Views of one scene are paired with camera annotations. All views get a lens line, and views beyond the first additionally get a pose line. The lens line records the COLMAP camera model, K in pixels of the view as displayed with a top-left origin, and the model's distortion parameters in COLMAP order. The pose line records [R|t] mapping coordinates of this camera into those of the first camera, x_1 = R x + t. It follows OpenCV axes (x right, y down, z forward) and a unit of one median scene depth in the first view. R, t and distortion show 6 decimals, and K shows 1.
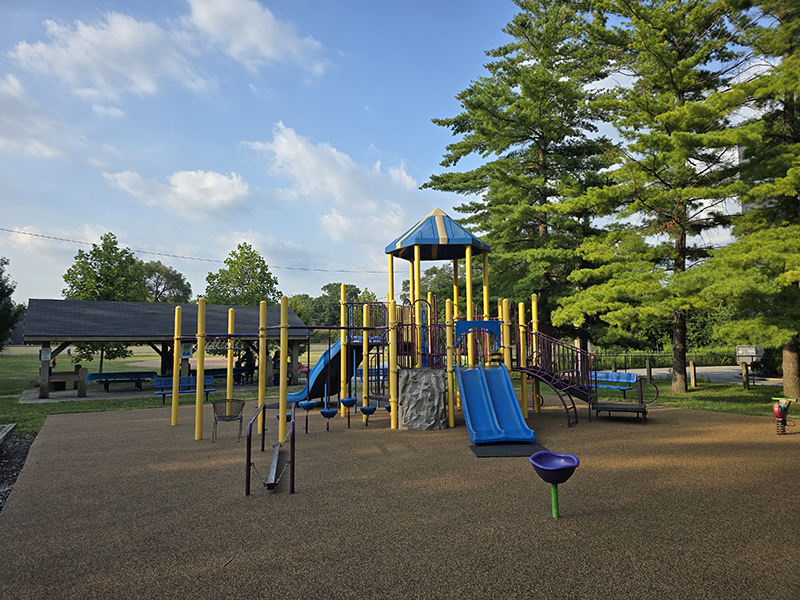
lens RADIAL K [[524.6, 0, 400.0], [0, 524.6, 300.0], [0, 0, 1]] dist [-0.000926, -0.003808]
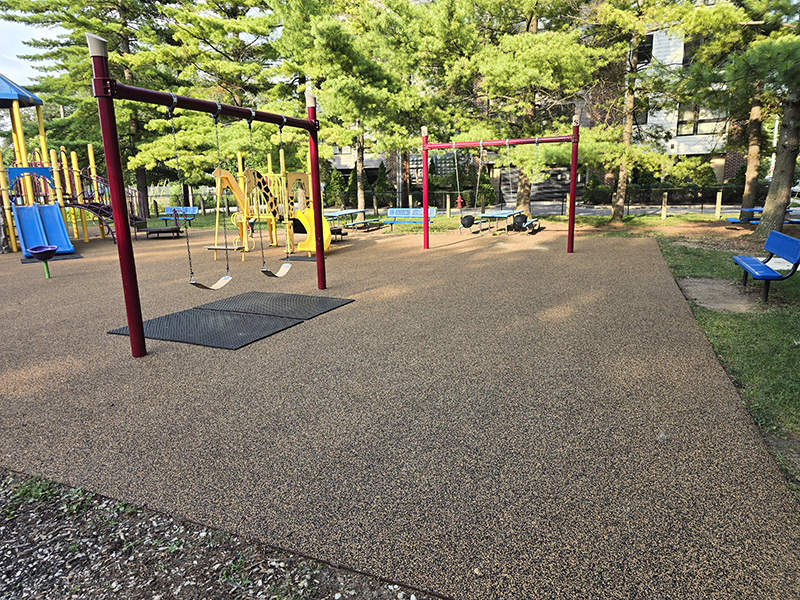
lens RADIAL K [[524.6, 0, 400.0], [0, 524.6, 300.0], [0, 0, 1]] dist [-0.000926, -0.003808]
pose [[0.811511, -0.135379, 0.568439, 0.073391], [-0.040596, 0.957380, 0.285963, -0.032410], [-0.582926, -0.255138, 0.771428, -0.356907]]
